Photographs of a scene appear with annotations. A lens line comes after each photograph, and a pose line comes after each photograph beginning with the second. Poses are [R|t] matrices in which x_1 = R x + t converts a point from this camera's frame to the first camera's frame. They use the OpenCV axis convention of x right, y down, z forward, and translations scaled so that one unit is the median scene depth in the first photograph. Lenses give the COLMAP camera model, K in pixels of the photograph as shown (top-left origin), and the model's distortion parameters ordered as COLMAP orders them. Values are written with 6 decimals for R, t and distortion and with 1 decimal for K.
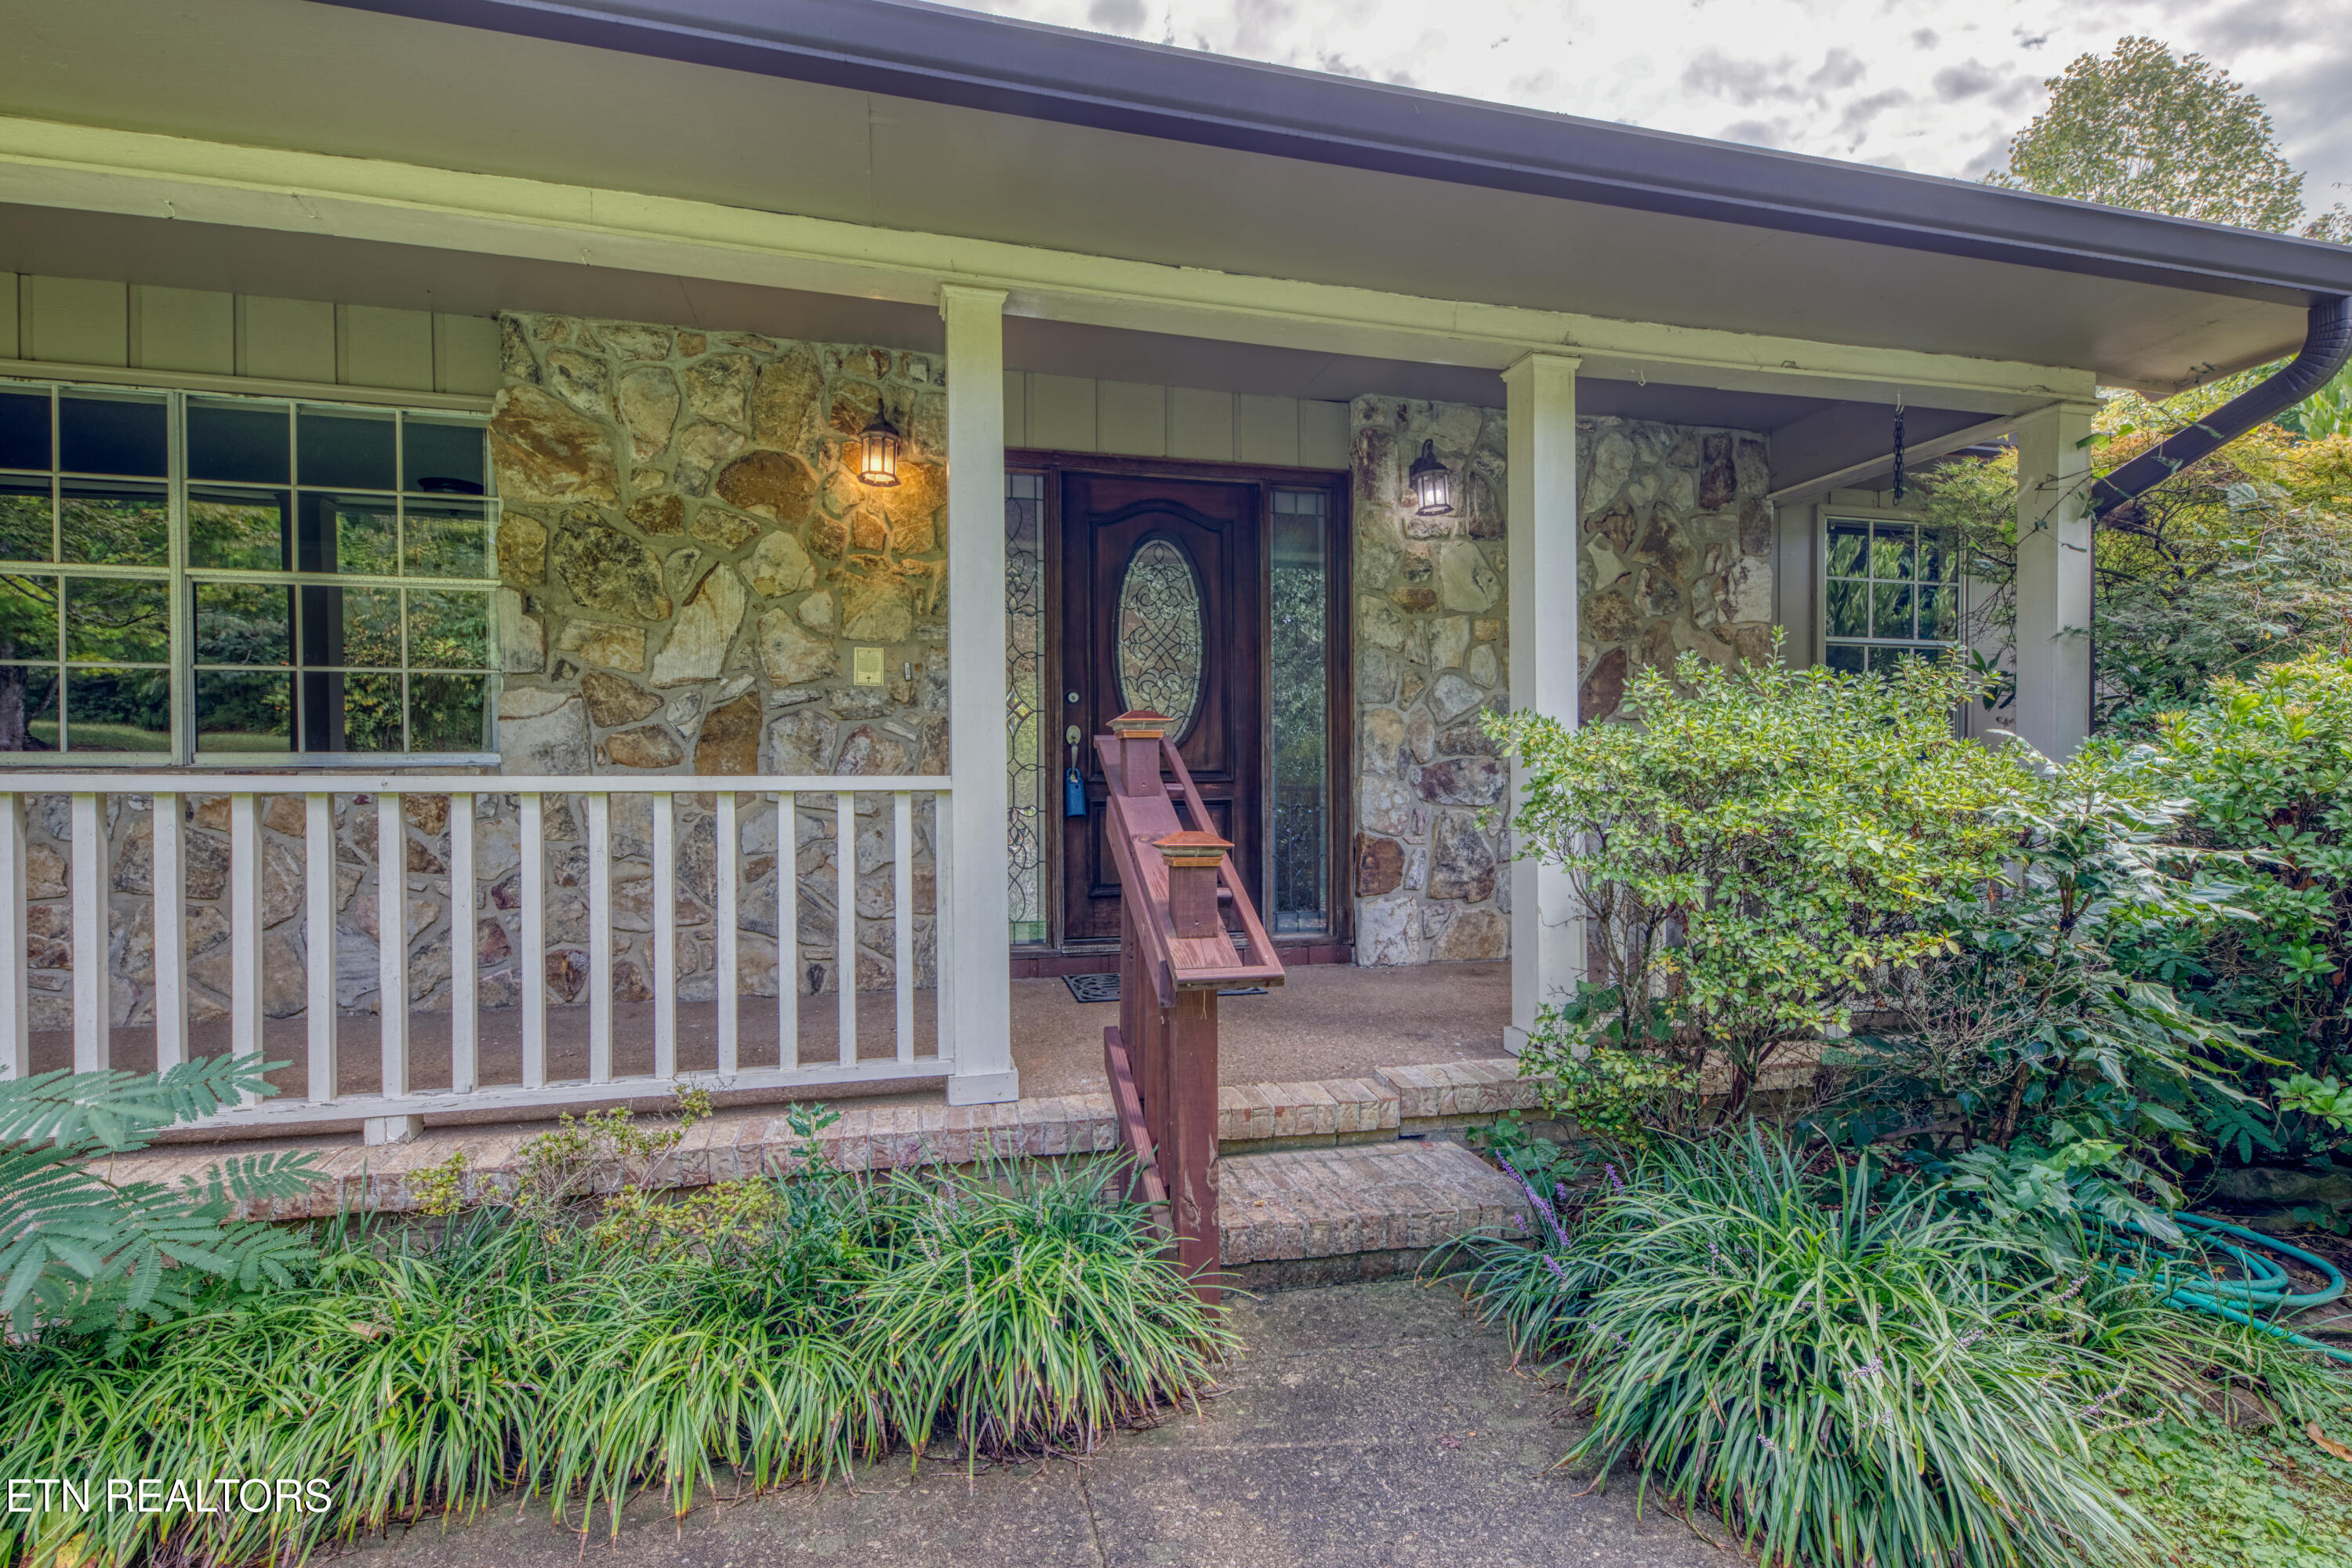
lens RADIAL K [[1150.8, 0, 1175.8], [0, 1150.8, 783.8], [0, 0, 1]] dist [-0.002940, 0.000481]
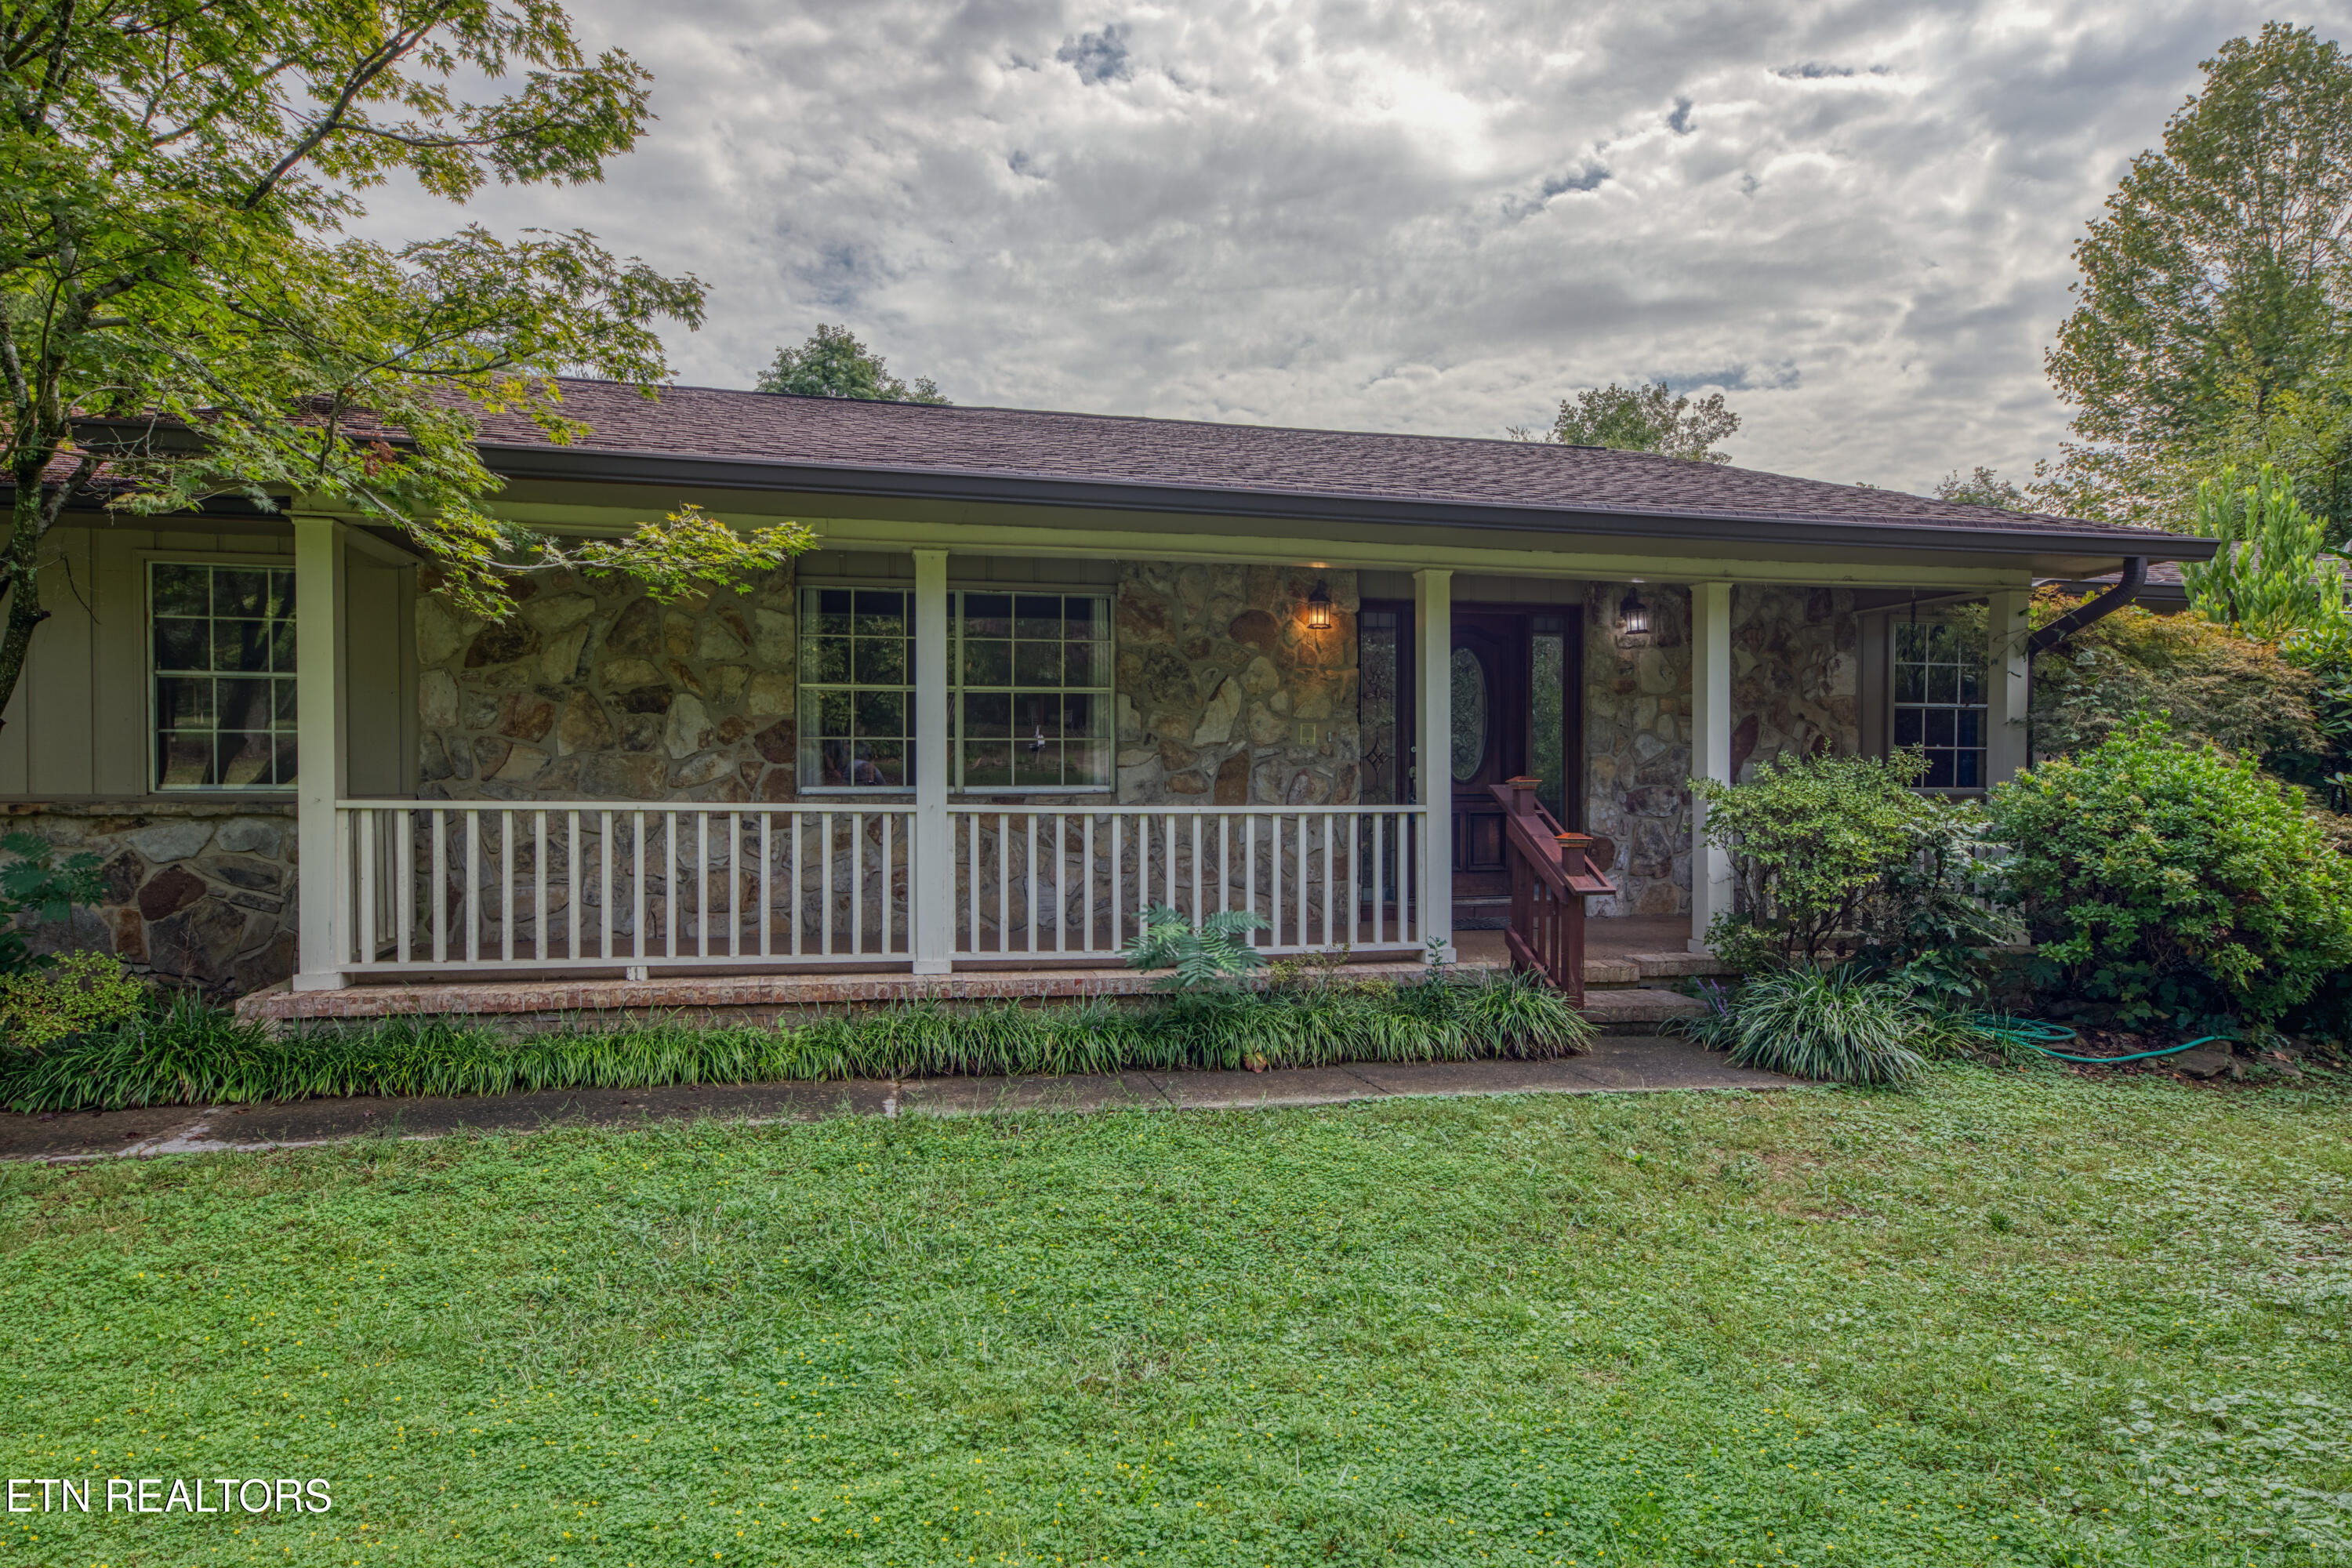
lens RADIAL K [[1357.1, 0, 1175.1], [0, 1357.1, 791.7], [0, 0, 1]] dist [-0.023190, -0.002512]
pose [[0.999279, 0.005471, -0.037582, -0.527707], [-0.004968, 0.999897, 0.013466, -0.058964], [0.037652, -0.013270, 0.999203, -1.384925]]
